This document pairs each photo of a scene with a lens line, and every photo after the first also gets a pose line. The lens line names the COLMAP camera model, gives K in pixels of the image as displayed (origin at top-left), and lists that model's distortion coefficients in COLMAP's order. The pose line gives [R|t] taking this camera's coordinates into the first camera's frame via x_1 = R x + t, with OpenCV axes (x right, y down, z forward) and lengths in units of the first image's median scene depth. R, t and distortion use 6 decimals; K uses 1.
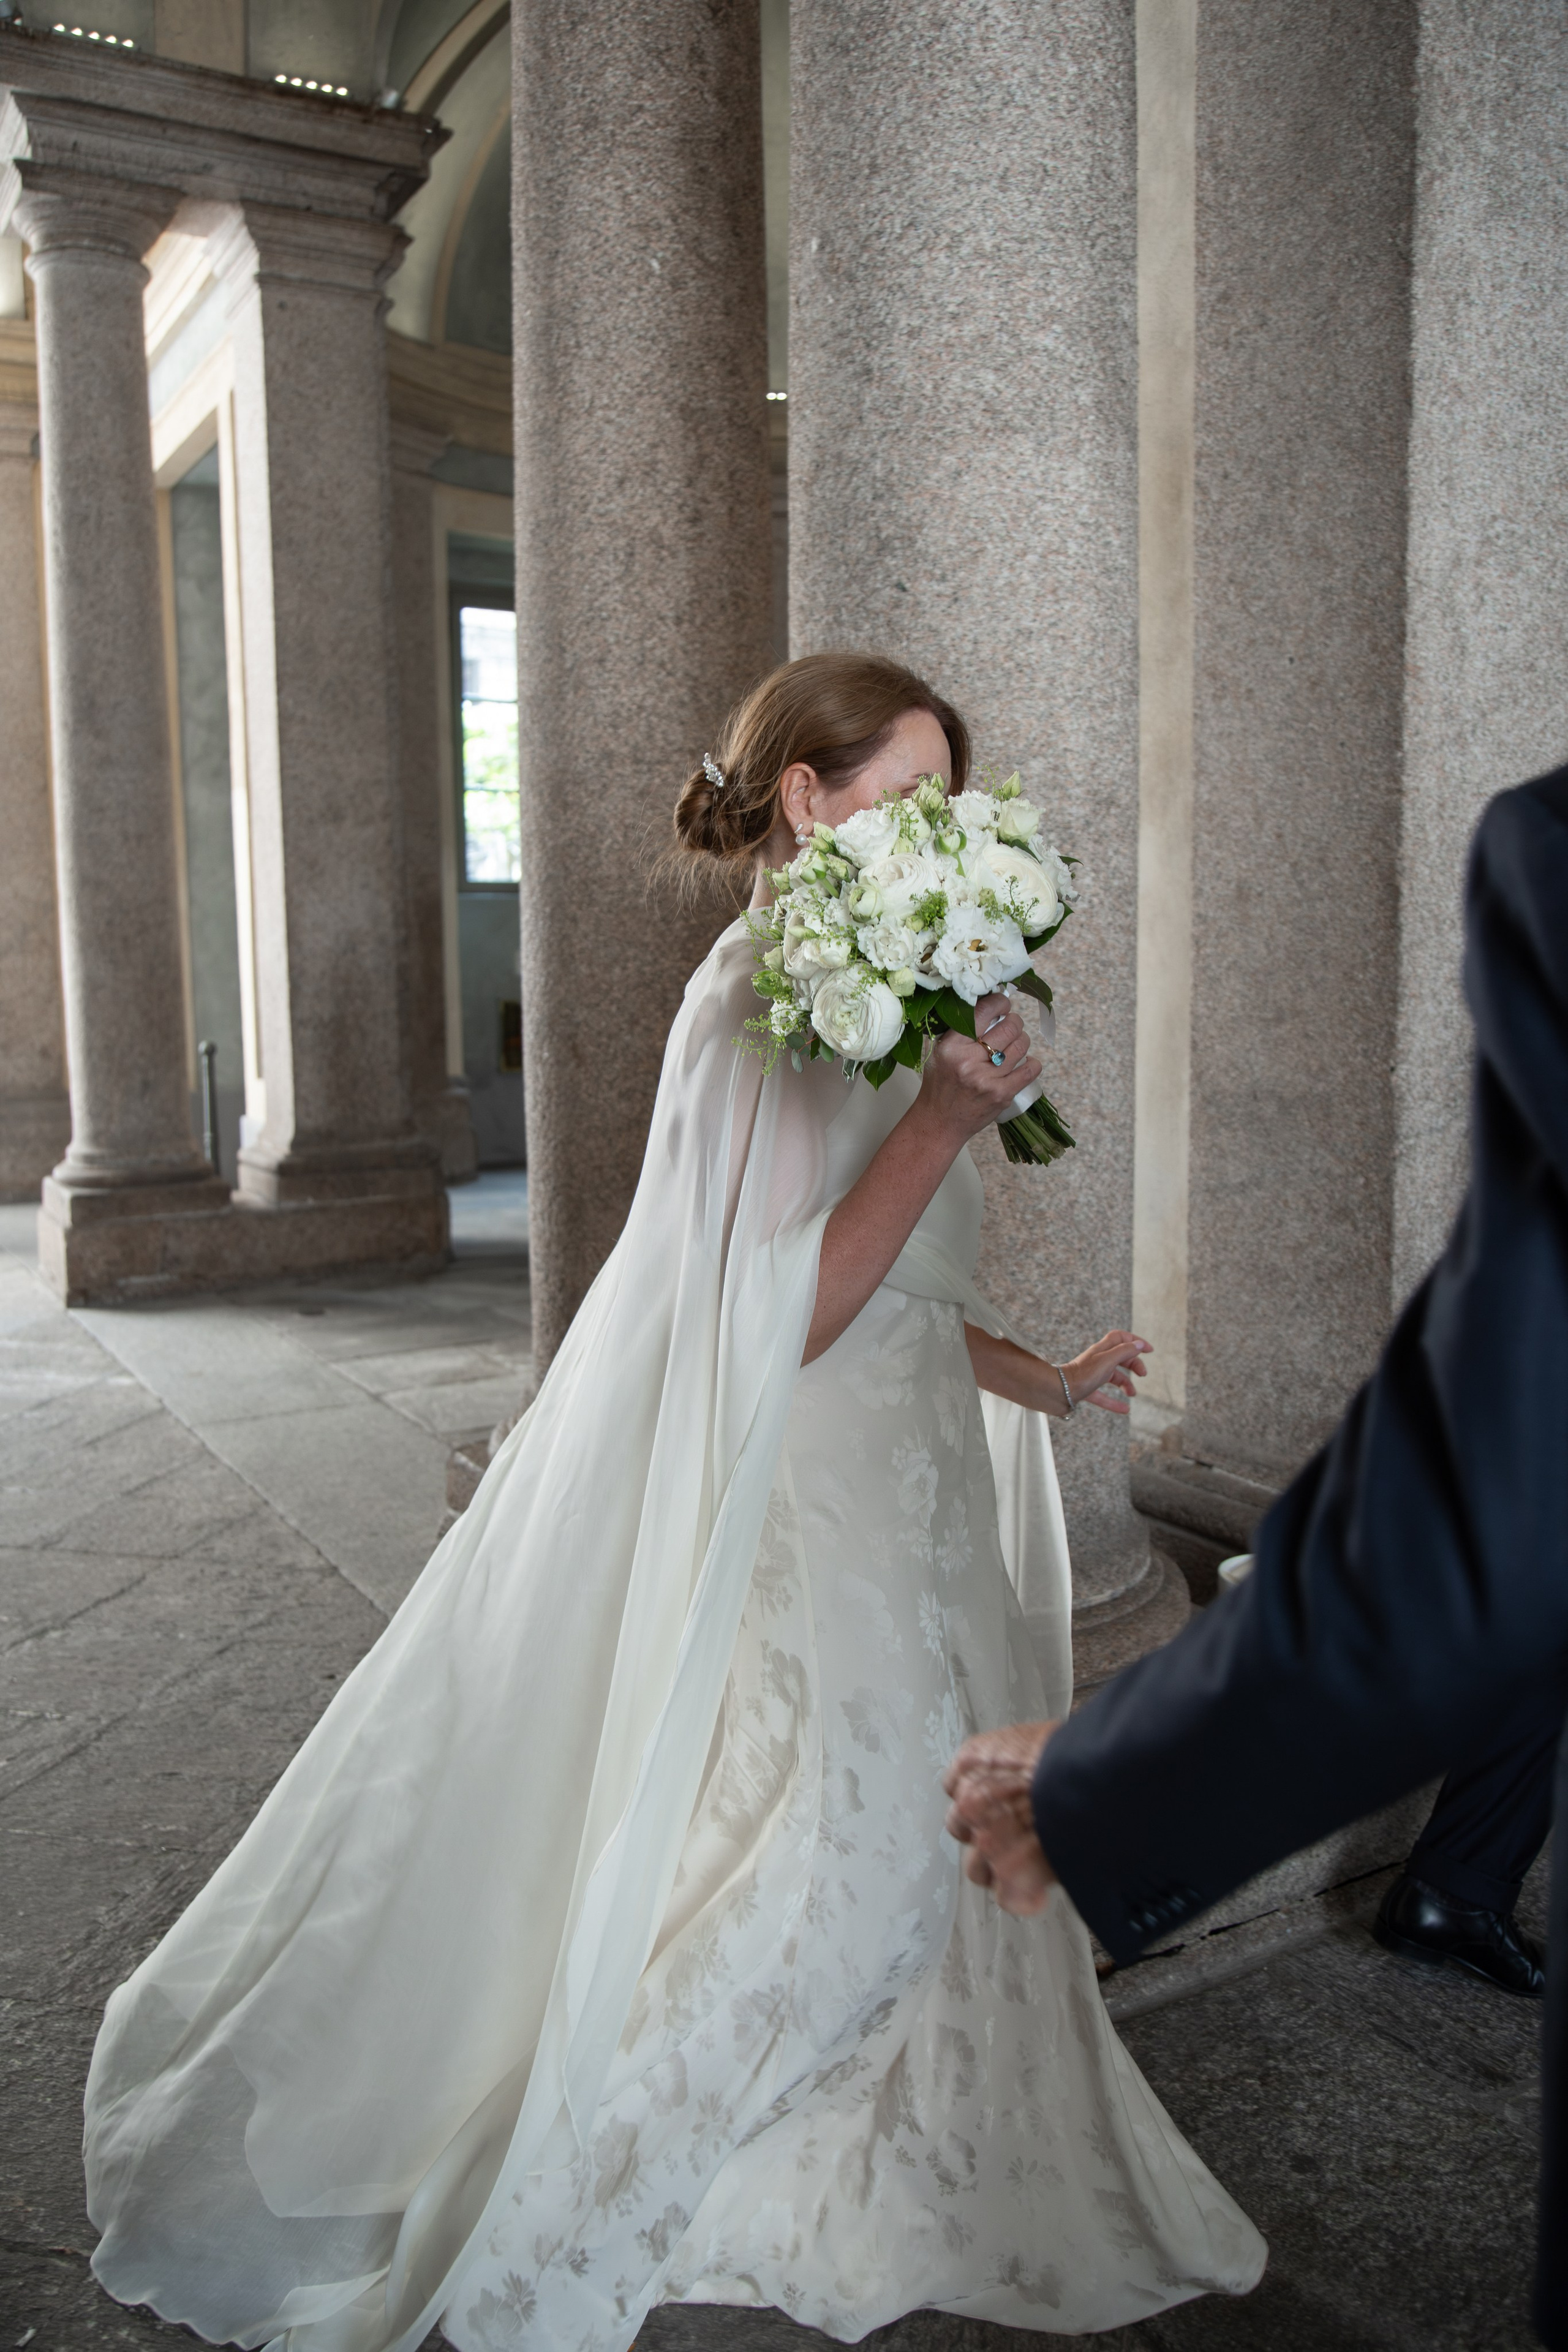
lens RADIAL K [[1887.6, 0, 788.1], [0, 1887.6, 1176.8], [0, 0, 1]] dist [-0.041725, 0.024136]
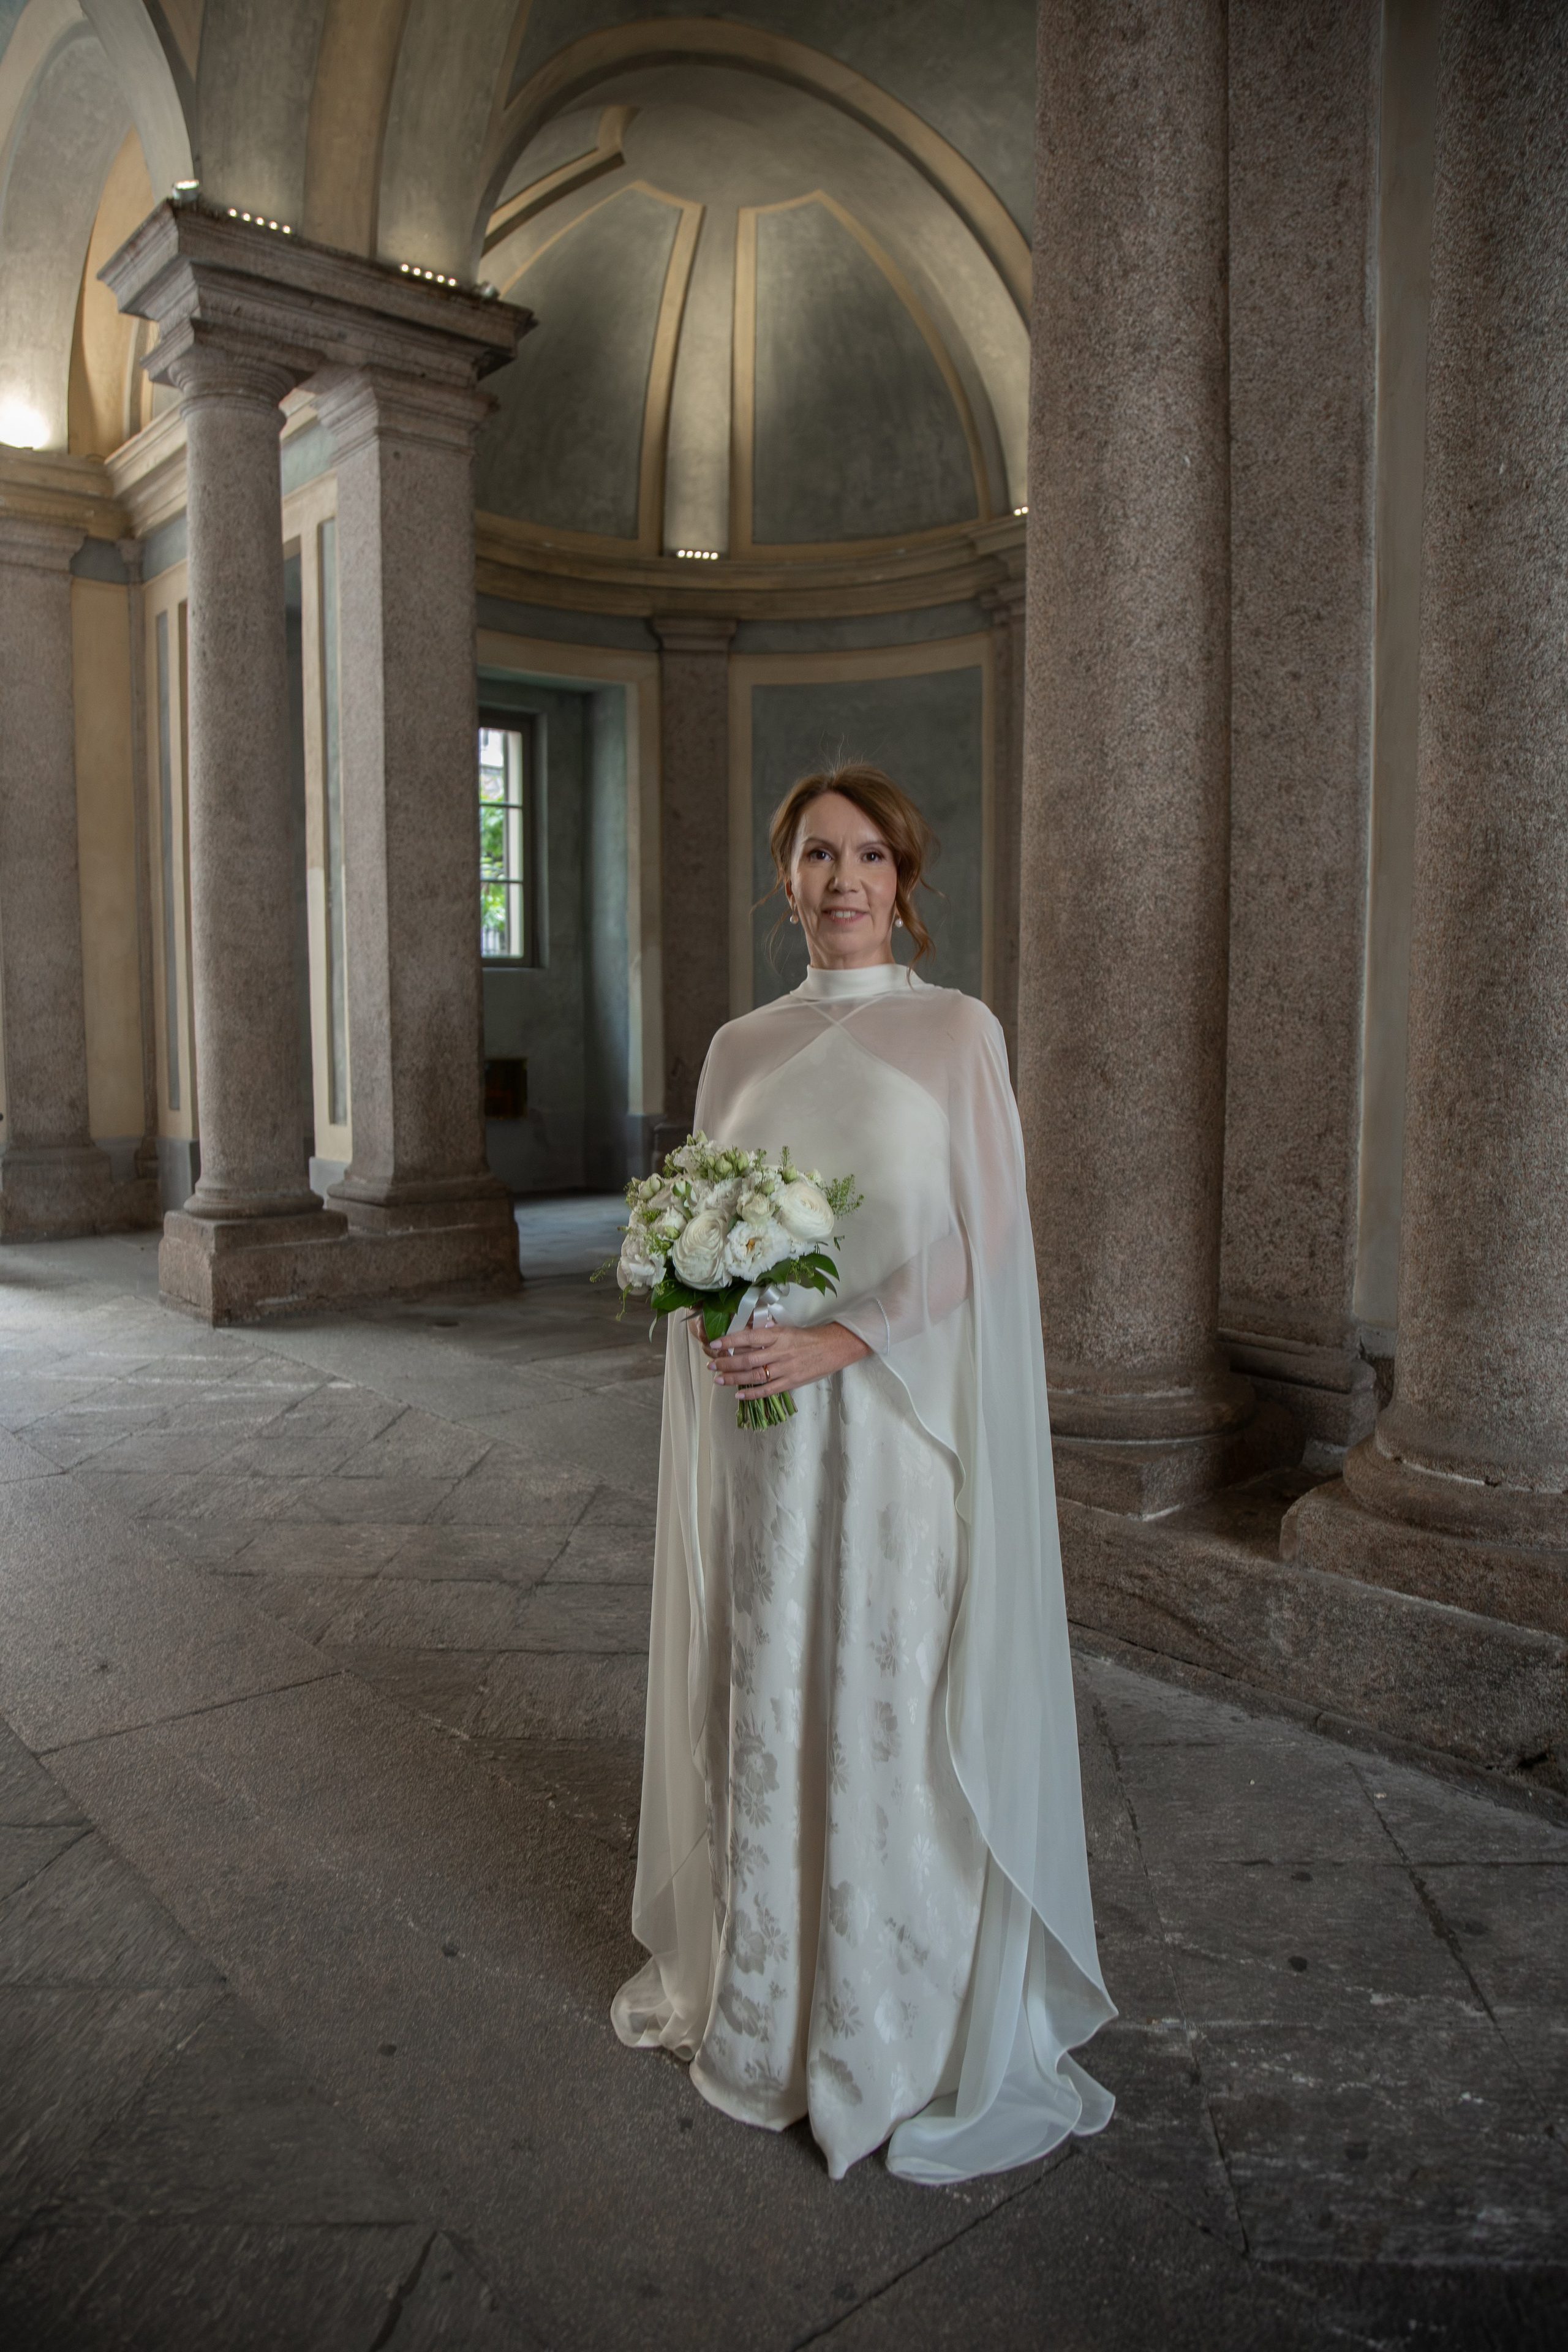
lens RADIAL K [[1617.5, 0, 783.6], [0, 1617.5, 1190.3], [0, 0, 1]] dist [-0.085474, 0.013032]
pose [[0.982521, -0.010231, 0.185869, -0.231514], [0.013727, 0.999752, -0.017531, 0.010395], [-0.185643, 0.019776, 0.982418, 0.001707]]
